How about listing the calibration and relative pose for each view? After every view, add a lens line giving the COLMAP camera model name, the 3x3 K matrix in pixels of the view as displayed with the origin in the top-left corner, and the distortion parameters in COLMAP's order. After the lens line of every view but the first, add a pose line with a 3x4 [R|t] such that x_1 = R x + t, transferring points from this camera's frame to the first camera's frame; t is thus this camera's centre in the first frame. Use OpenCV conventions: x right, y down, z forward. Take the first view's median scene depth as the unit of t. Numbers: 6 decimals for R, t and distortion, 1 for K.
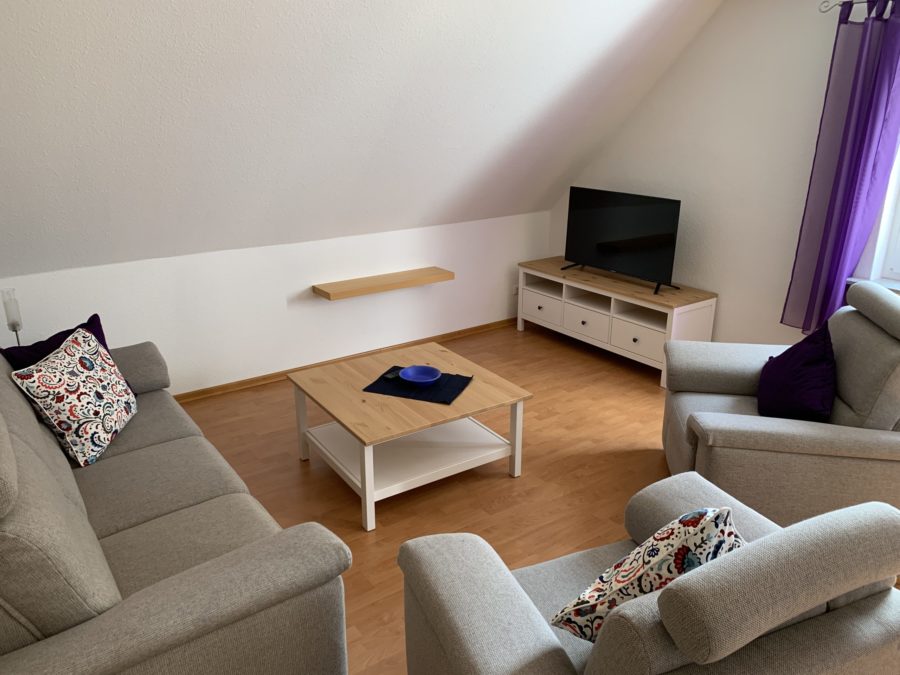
lens RADIAL K [[688.9, 0, 447.6], [0, 688.9, 336.0], [0, 0, 1]] dist [0.025628, -0.005107]
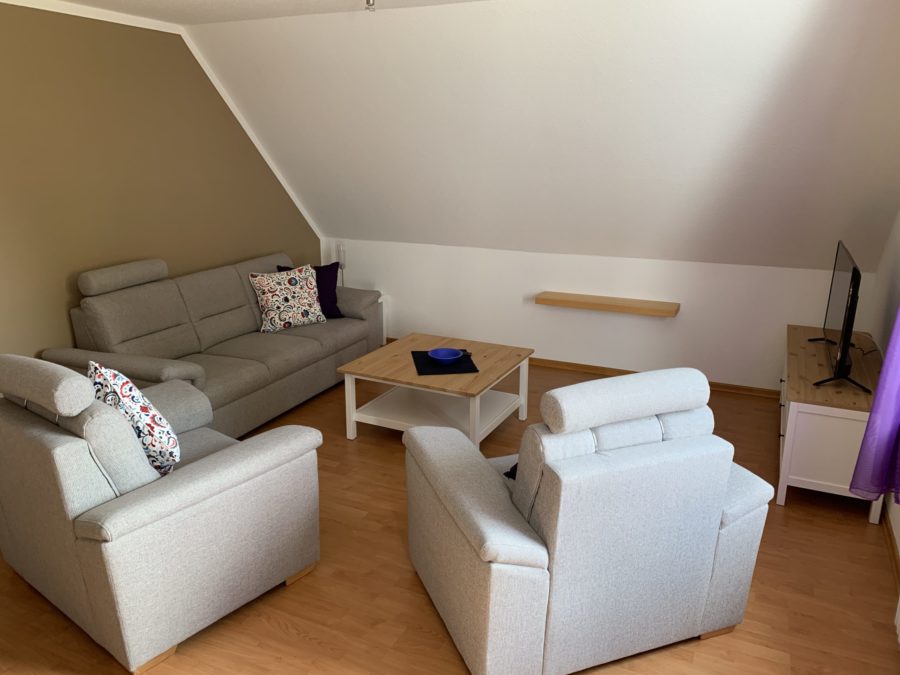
lens RADIAL K [[688.9, 0, 447.6], [0, 688.9, 336.0], [0, 0, 1]] dist [0.025628, -0.005107]
pose [[0.496115, 0.241140, -0.834099, 1.166458], [-0.283799, 0.952929, 0.106694, -0.126995], [0.820566, 0.183784, 0.541198, 0.407813]]
